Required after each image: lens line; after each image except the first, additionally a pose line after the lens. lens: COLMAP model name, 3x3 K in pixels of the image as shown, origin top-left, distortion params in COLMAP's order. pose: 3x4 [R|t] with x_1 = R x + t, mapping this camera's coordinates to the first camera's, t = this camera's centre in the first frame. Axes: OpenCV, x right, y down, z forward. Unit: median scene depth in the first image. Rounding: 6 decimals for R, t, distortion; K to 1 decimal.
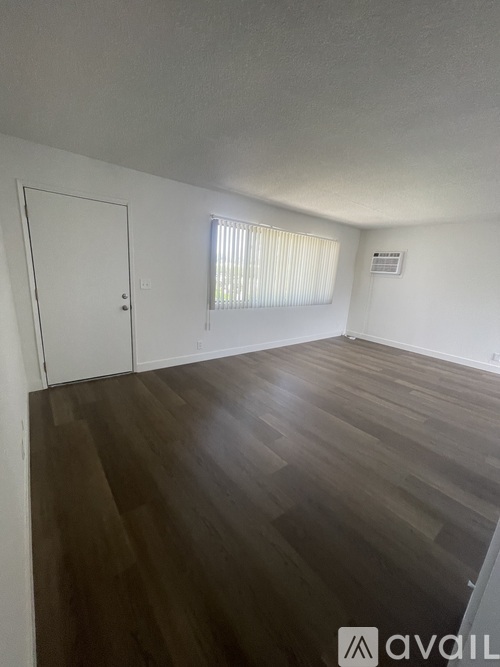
lens RADIAL K [[271.3, 0, 250.0], [0, 271.3, 333.5], [0, 0, 1]] dist [-0.001025, -0.000084]
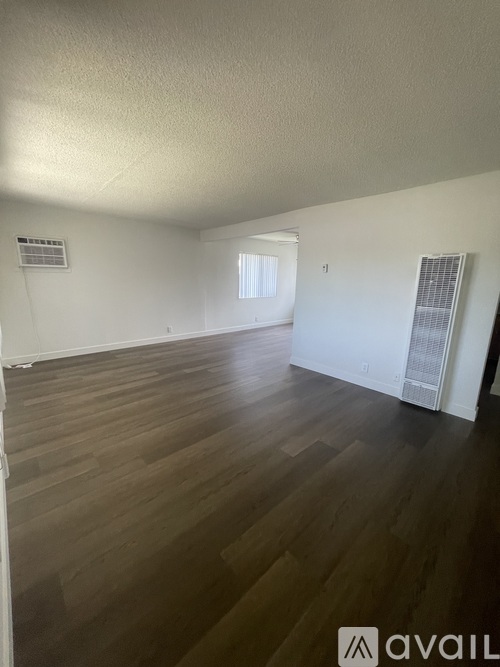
lens RADIAL K [[271.3, 0, 250.0], [0, 271.3, 333.5], [0, 0, 1]] dist [-0.001025, -0.000084]
pose [[-0.079637, -0.266873, 0.960436, -0.384174], [0.206396, 0.938202, 0.277809, -0.175435], [-0.975222, 0.220354, -0.019634, 0.629922]]
